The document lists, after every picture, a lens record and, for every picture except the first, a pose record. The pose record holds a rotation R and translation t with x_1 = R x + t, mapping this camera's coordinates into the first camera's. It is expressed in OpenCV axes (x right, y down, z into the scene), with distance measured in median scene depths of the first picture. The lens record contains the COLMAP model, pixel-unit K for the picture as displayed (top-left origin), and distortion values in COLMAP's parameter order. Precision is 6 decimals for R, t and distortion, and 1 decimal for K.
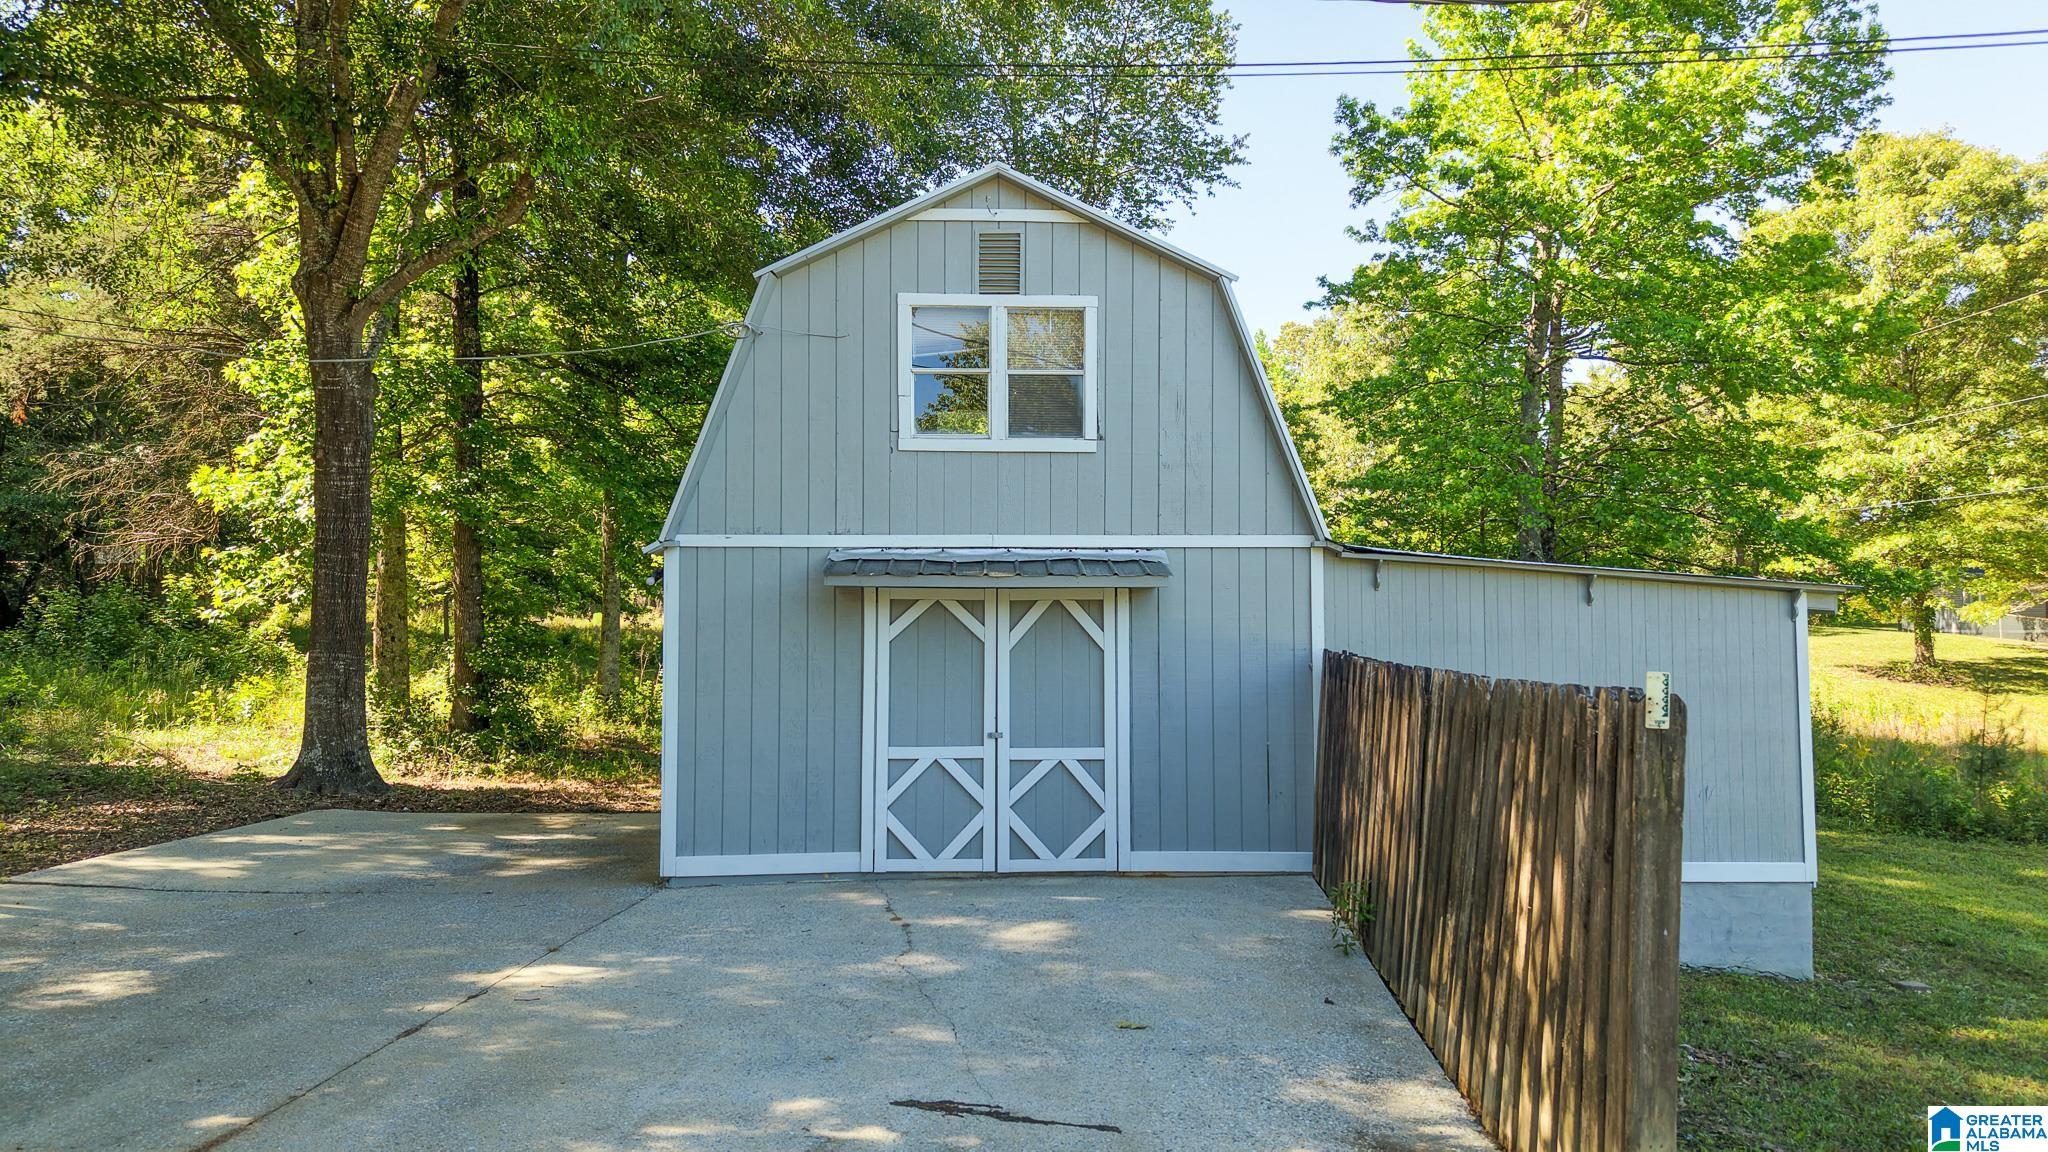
lens RADIAL K [[1384.2, 0, 1024.0], [0, 1384.2, 576.0], [0, 0, 1]] dist [0.034097, -0.036029]
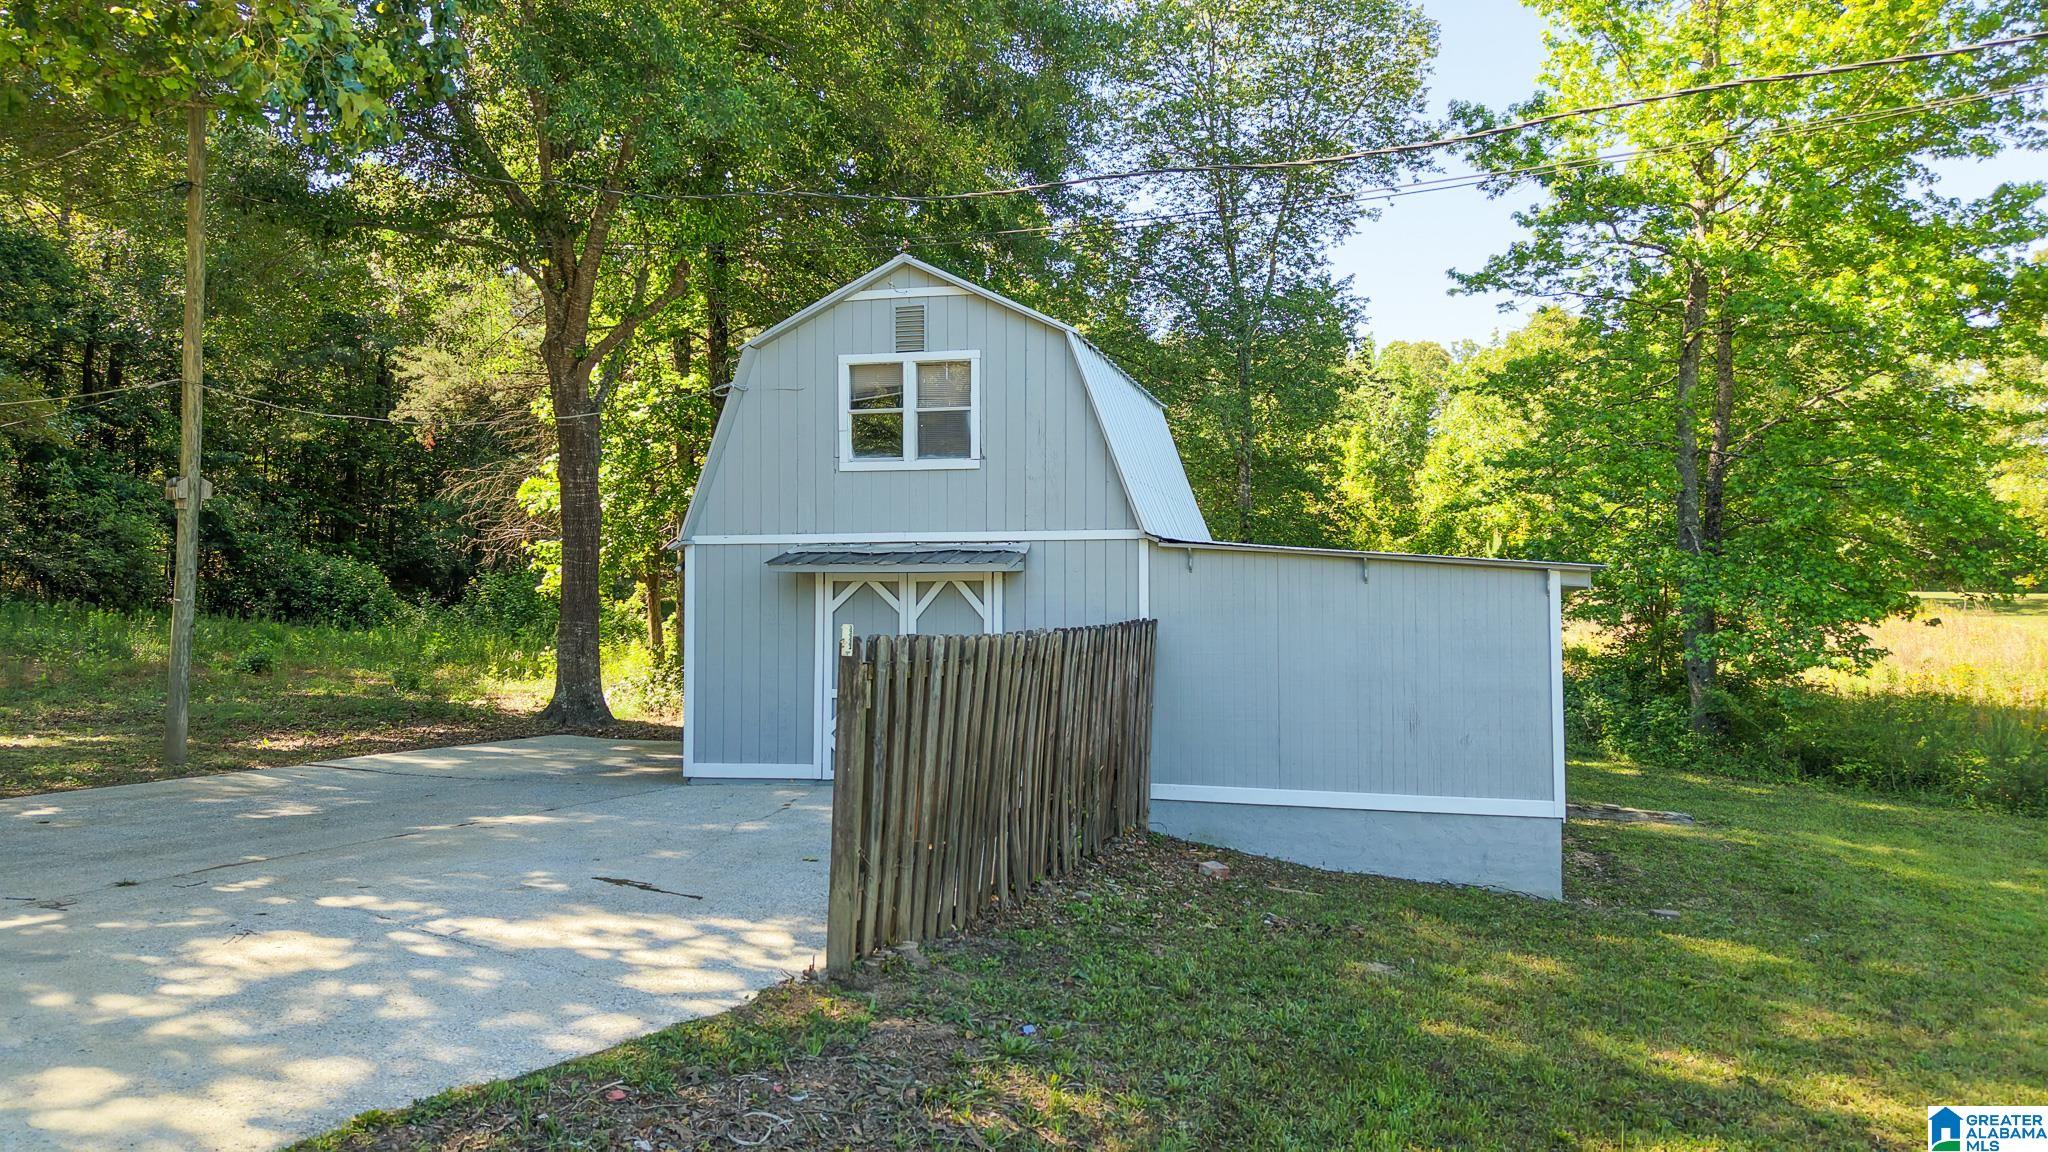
lens RADIAL K [[1384.2, 0, 1024.0], [0, 1384.2, 576.0], [0, 0, 1]] dist [0.034097, -0.036029]
pose [[0.958267, -0.006680, -0.285795, 0.467696], [0.012022, 0.999784, 0.016941, -0.009196], [0.285620, -0.019669, 0.958141, -0.250674]]
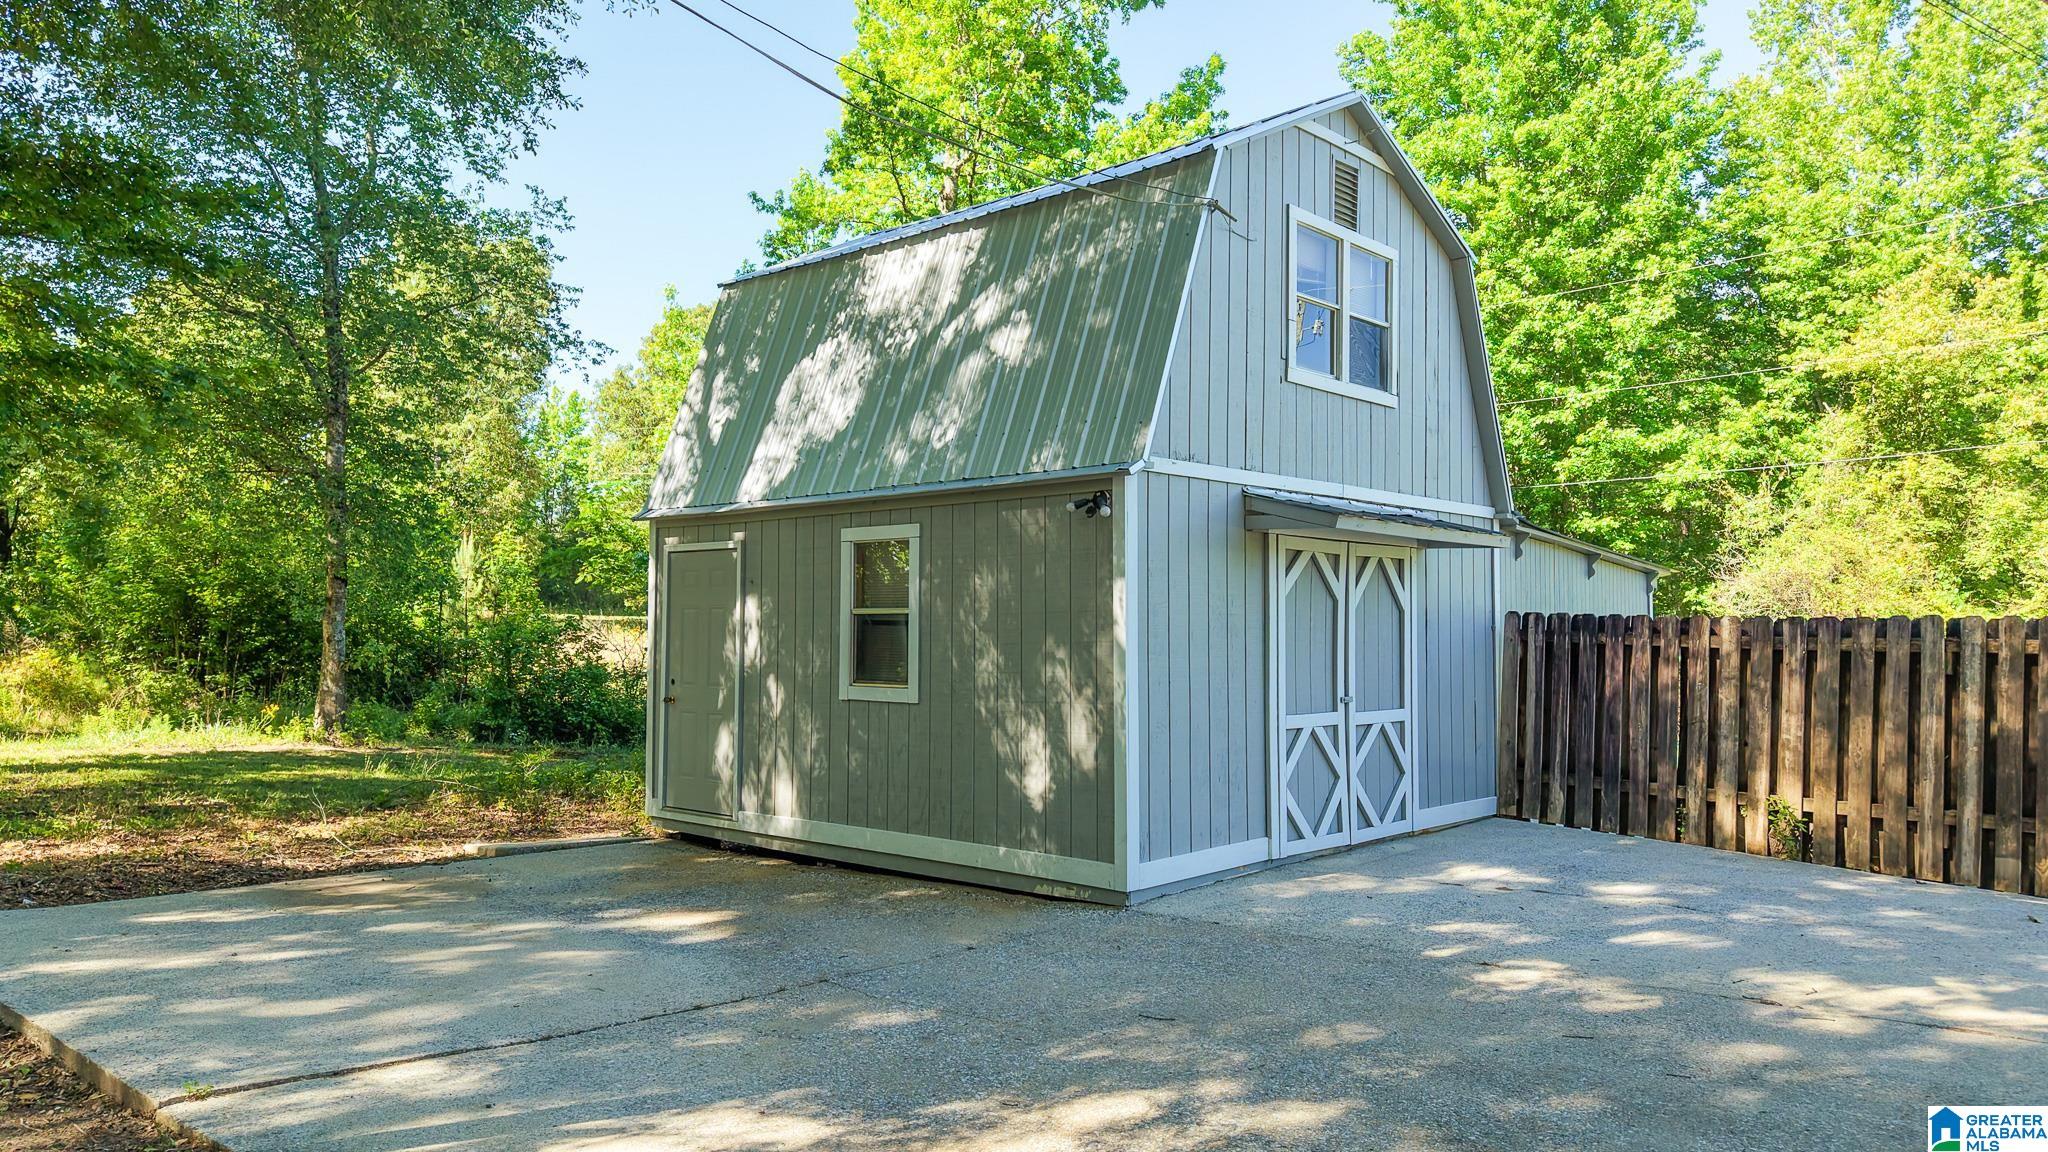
lens RADIAL K [[1384.2, 0, 1024.0], [0, 1384.2, 576.0], [0, 0, 1]] dist [0.034097, -0.036029]
pose [[0.715357, 0.032013, 0.698025, -0.822172], [-0.036663, 0.999294, -0.008256, 0.046818], [-0.697796, -0.019685, 0.716026, 0.476313]]
